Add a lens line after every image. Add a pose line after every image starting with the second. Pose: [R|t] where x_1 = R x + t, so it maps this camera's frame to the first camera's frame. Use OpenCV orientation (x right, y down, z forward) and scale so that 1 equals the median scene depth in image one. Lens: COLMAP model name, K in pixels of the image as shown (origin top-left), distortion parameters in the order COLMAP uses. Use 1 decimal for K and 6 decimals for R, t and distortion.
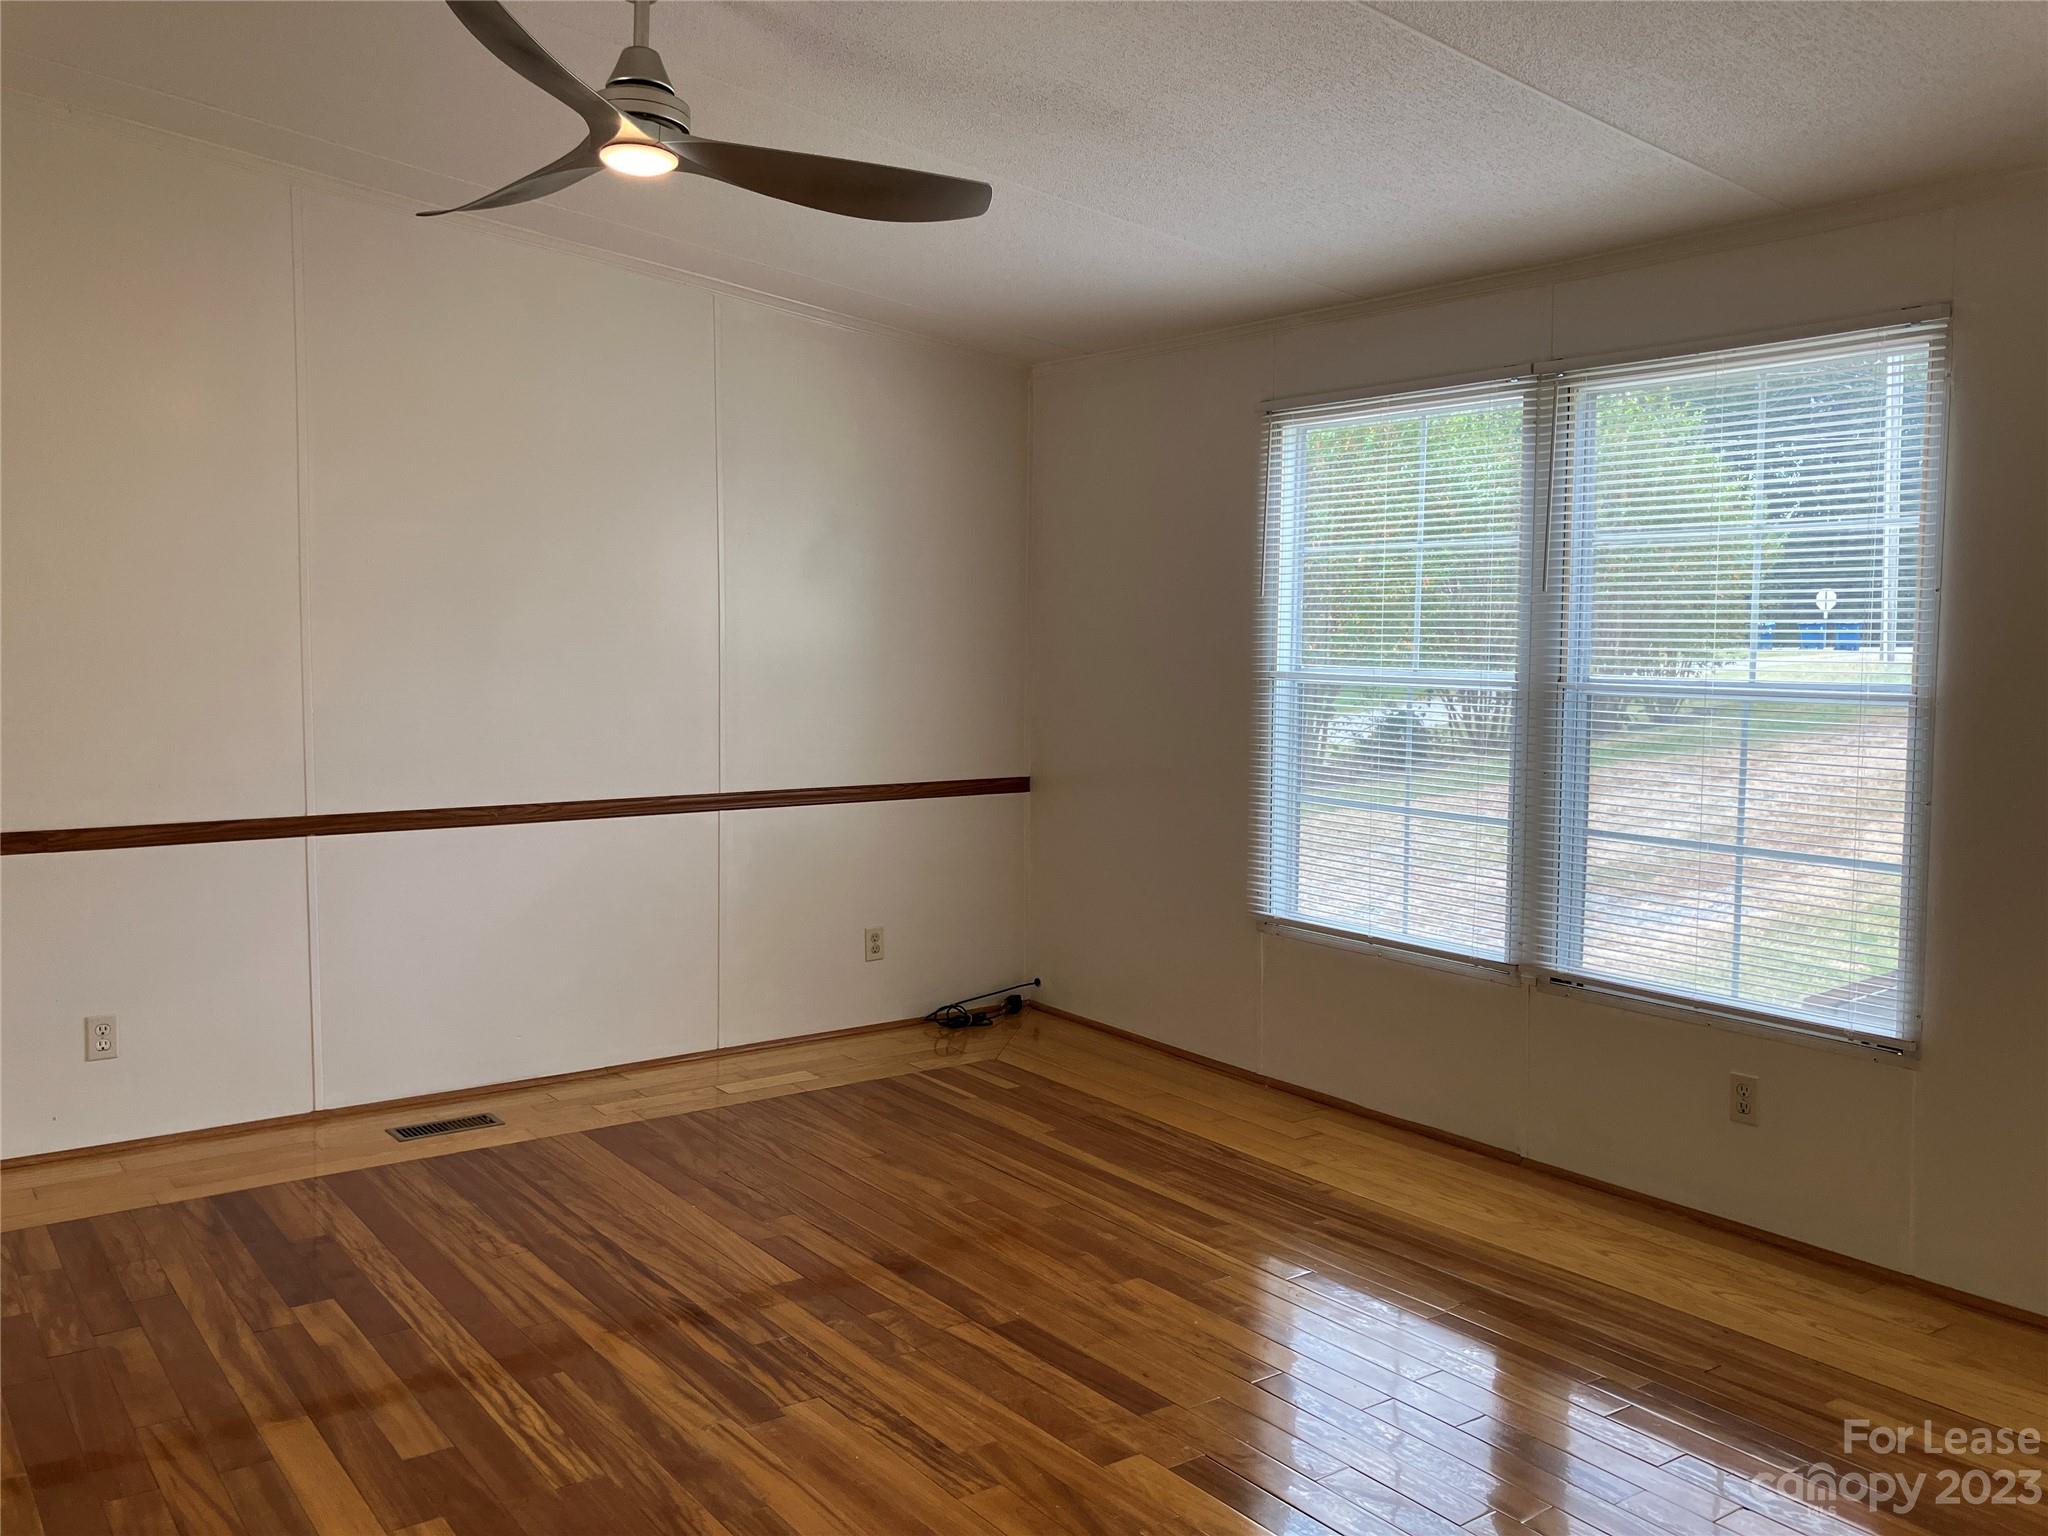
lens RADIAL K [[1695.9, 0, 1036.9], [0, 1695.9, 768.6], [0, 0, 1]] dist [0.021080, -0.022511]
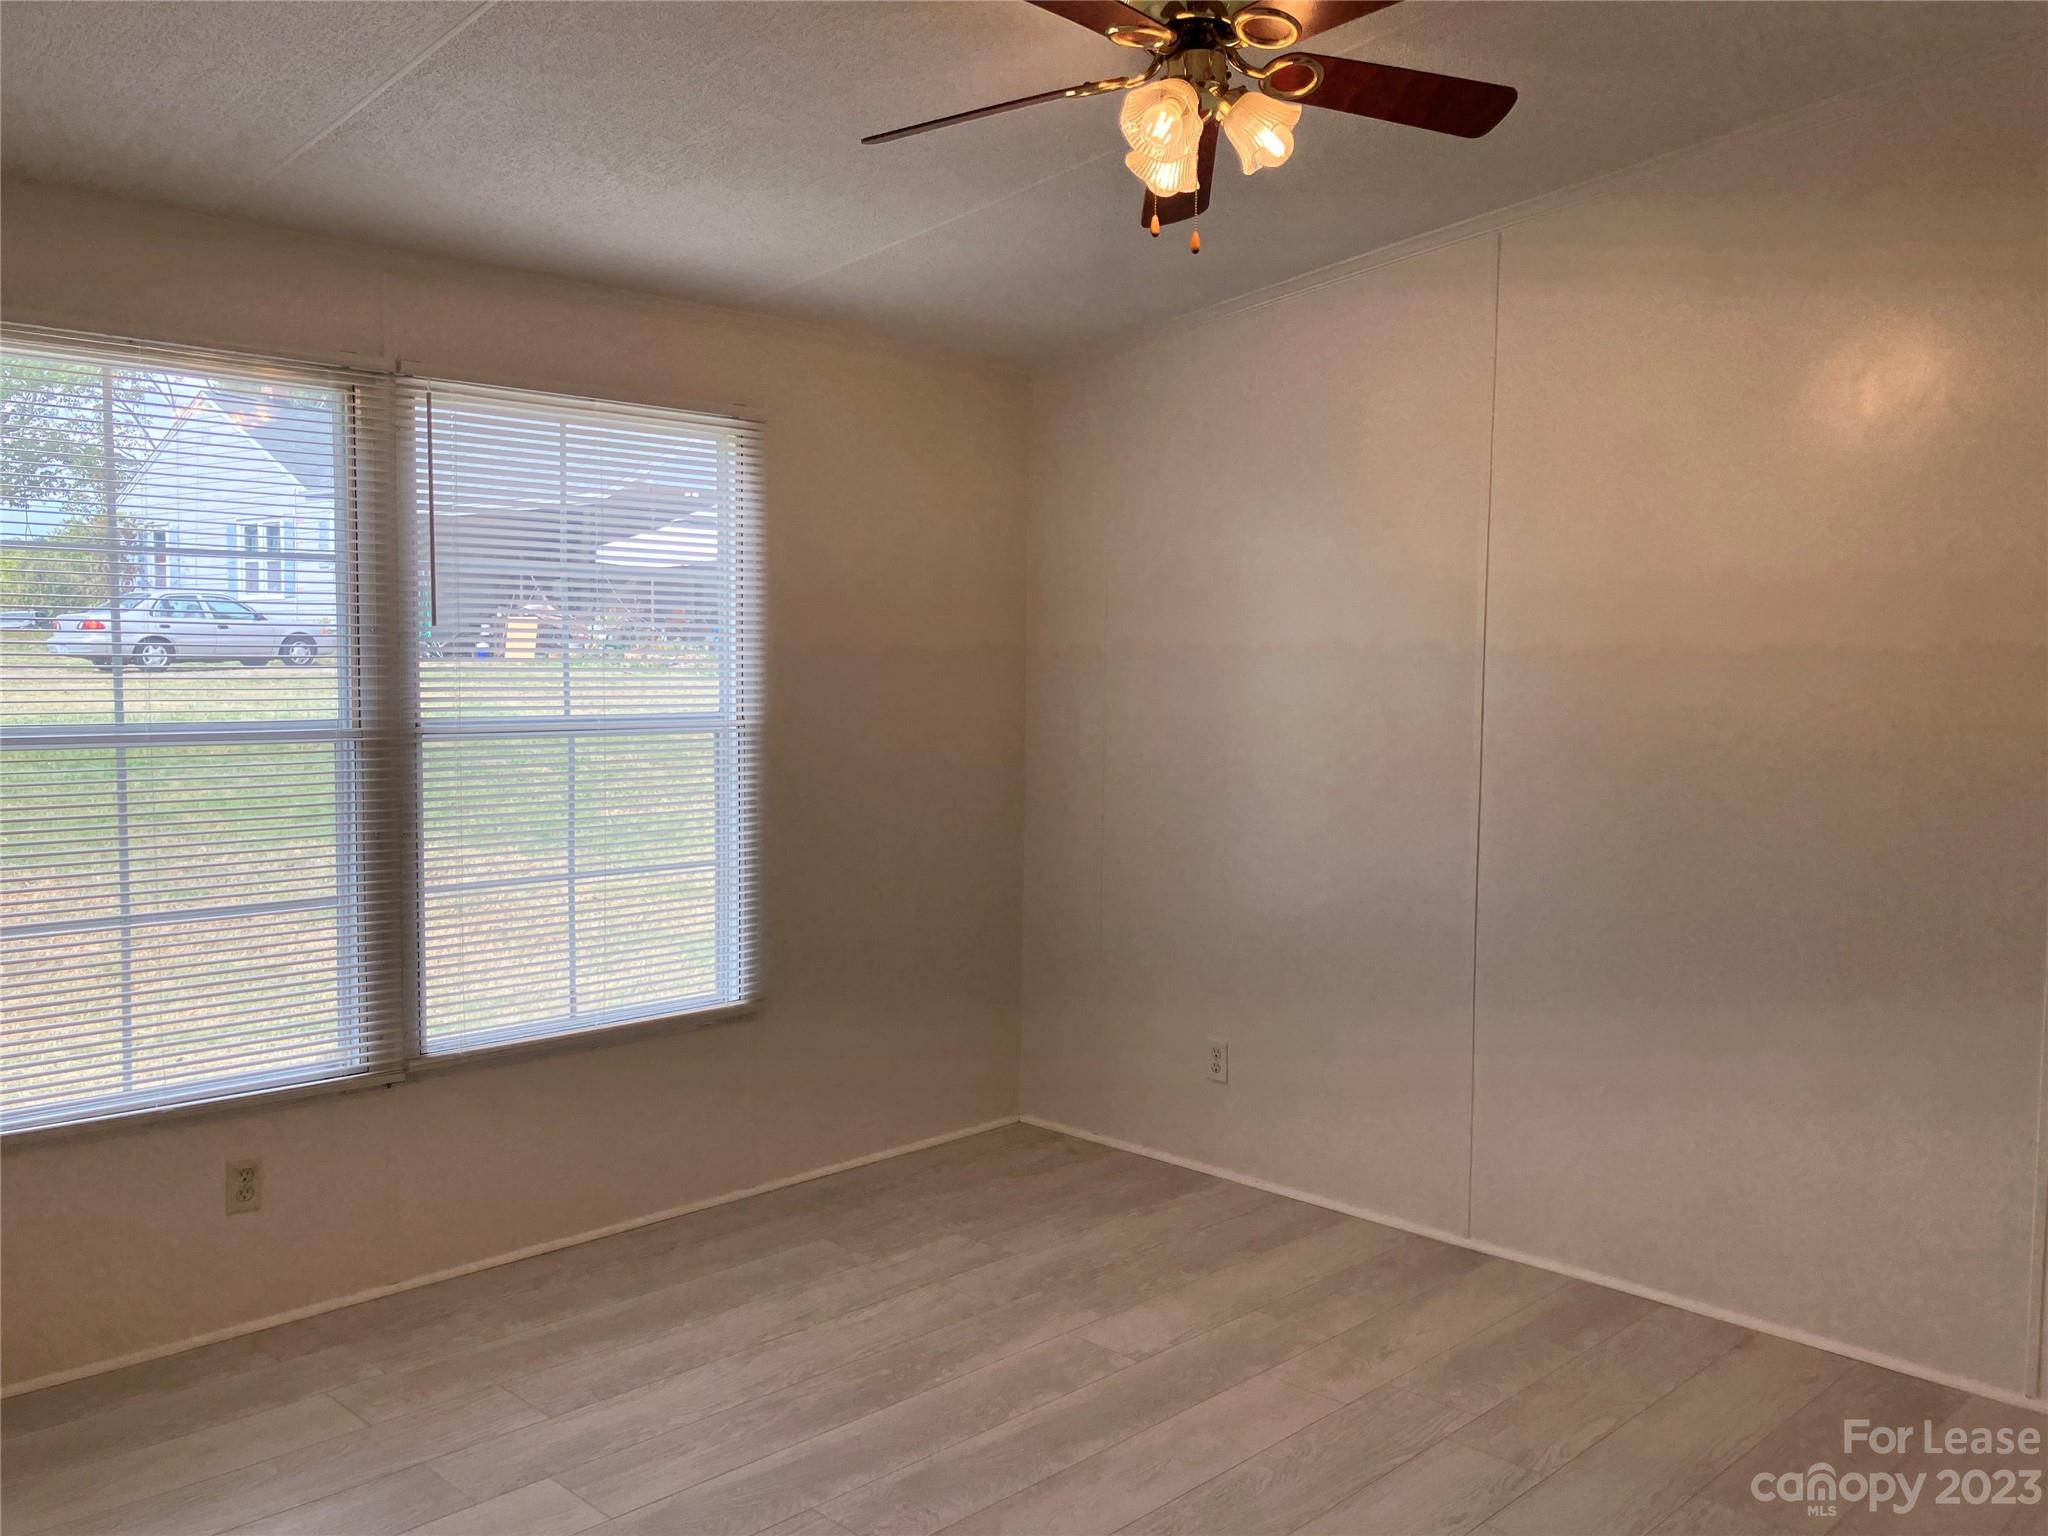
lens RADIAL K [[1695.9, 0, 1036.9], [0, 1695.9, 768.6], [0, 0, 1]] dist [0.021080, -0.022511]
pose [[-0.123805, -0.081314, 0.988969, -0.603893], [0.063819, 0.993921, 0.089711, -0.088453], [-0.990252, 0.074222, -0.117863, 0.777107]]
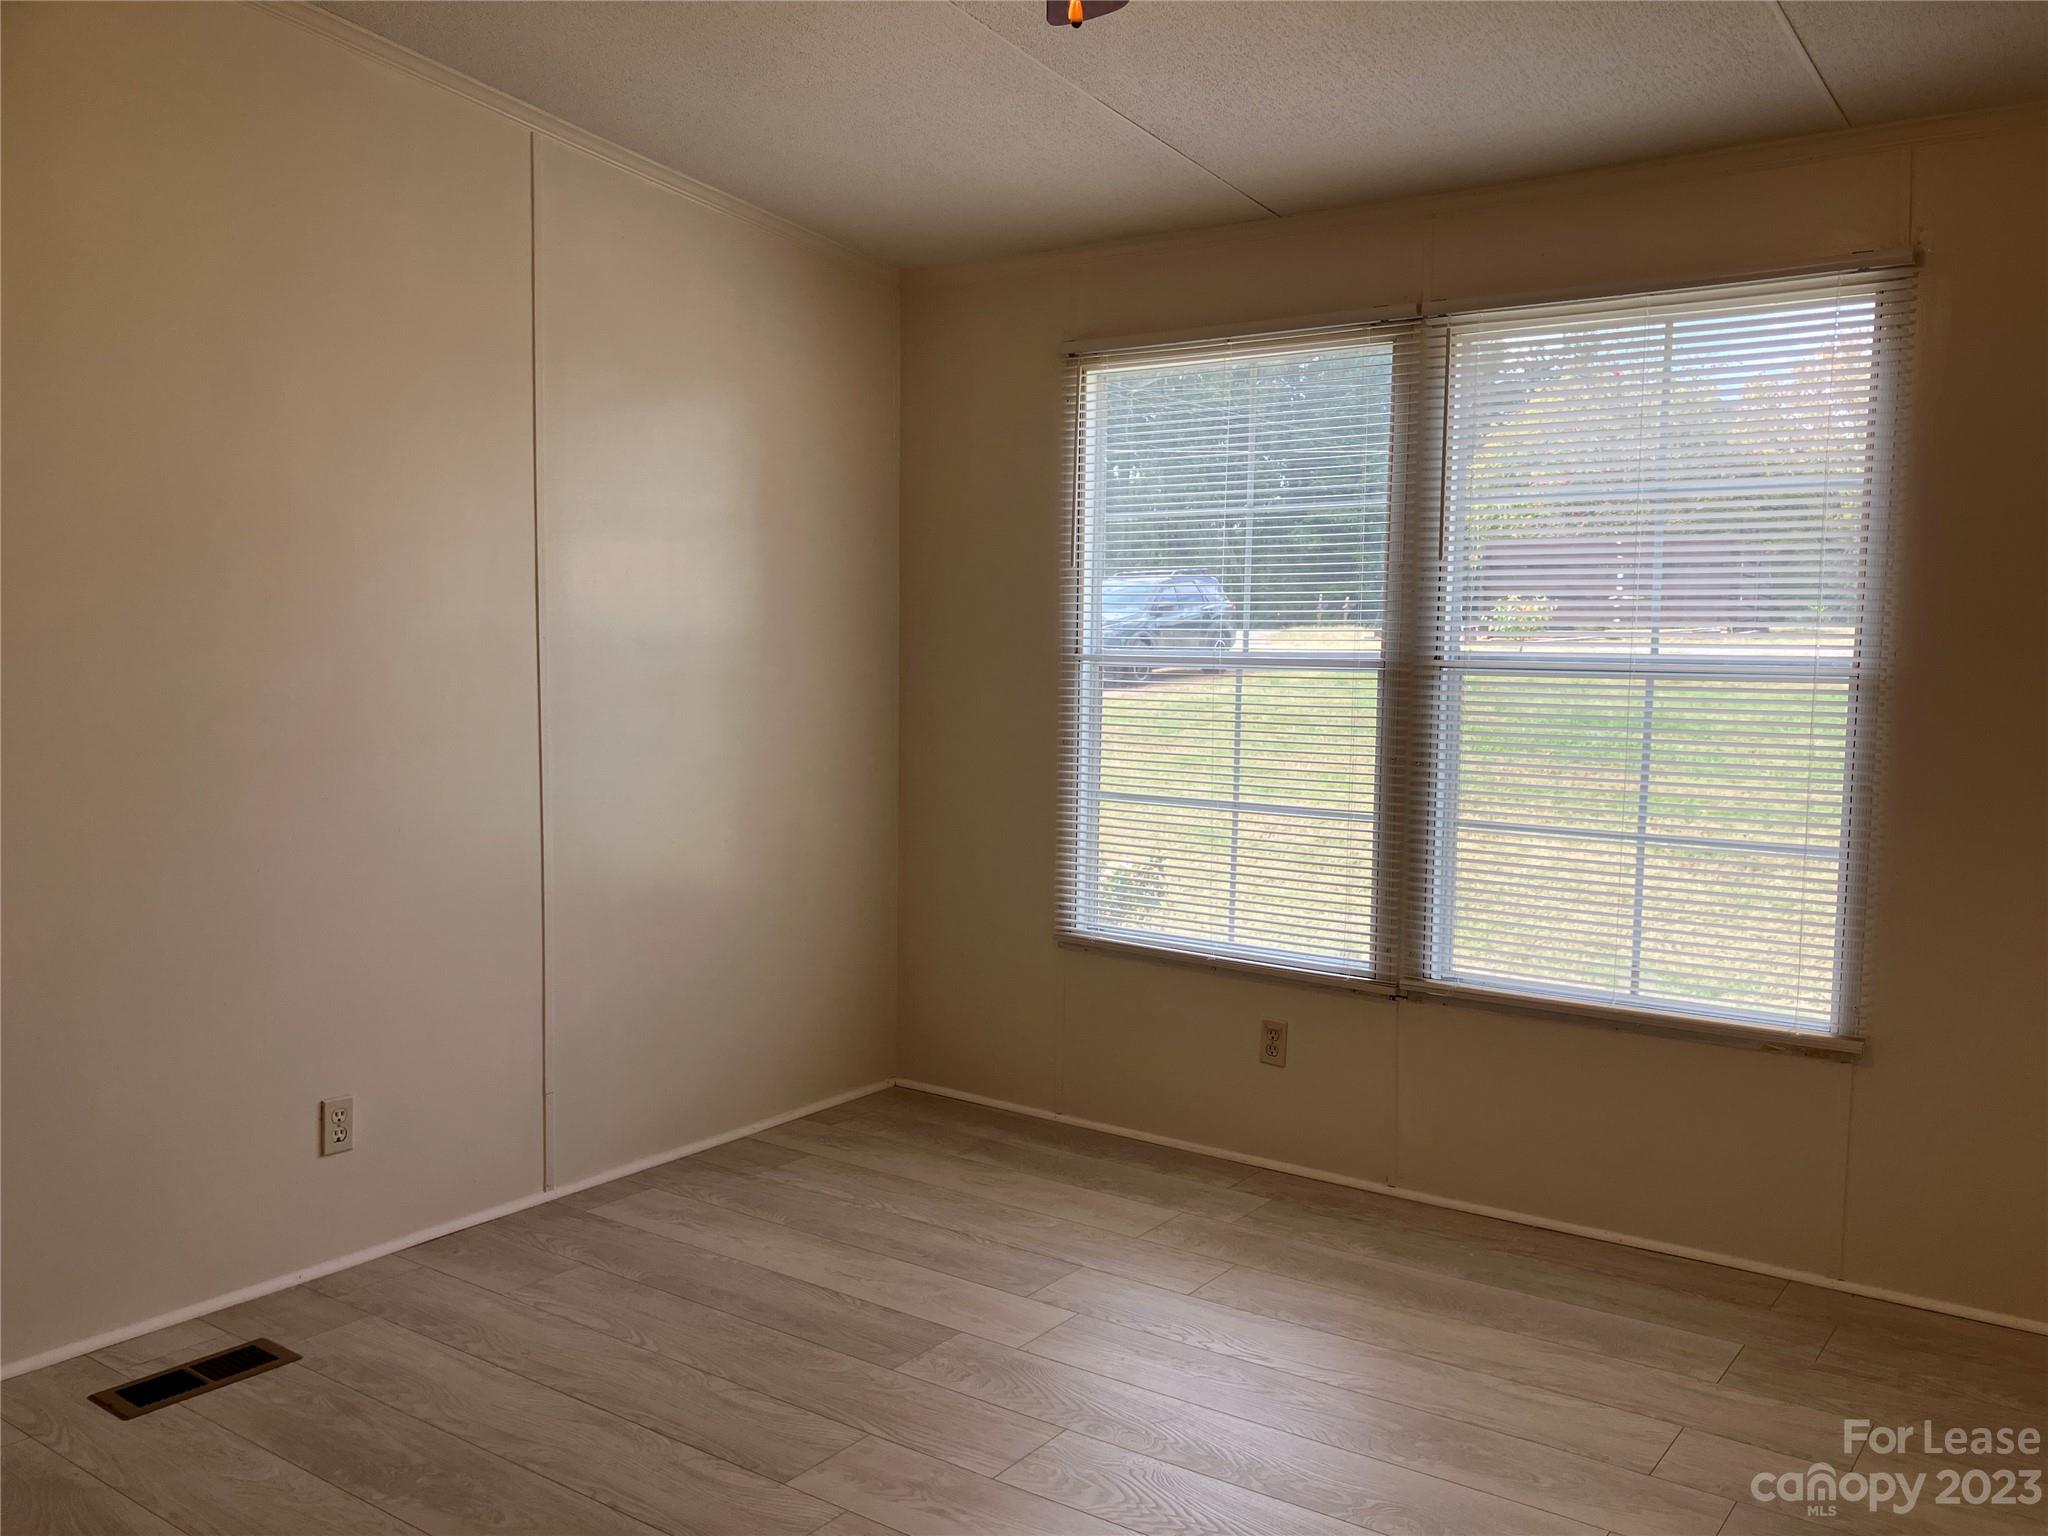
lens RADIAL K [[1695.9, 0, 1036.9], [0, 1695.9, 768.6], [0, 0, 1]] dist [0.021080, -0.022511]
pose [[0.960377, -0.033996, 0.276622, -0.148142], [0.029711, 0.999365, 0.019665, -0.017291], [-0.277115, -0.010667, 0.960777, 0.183913]]
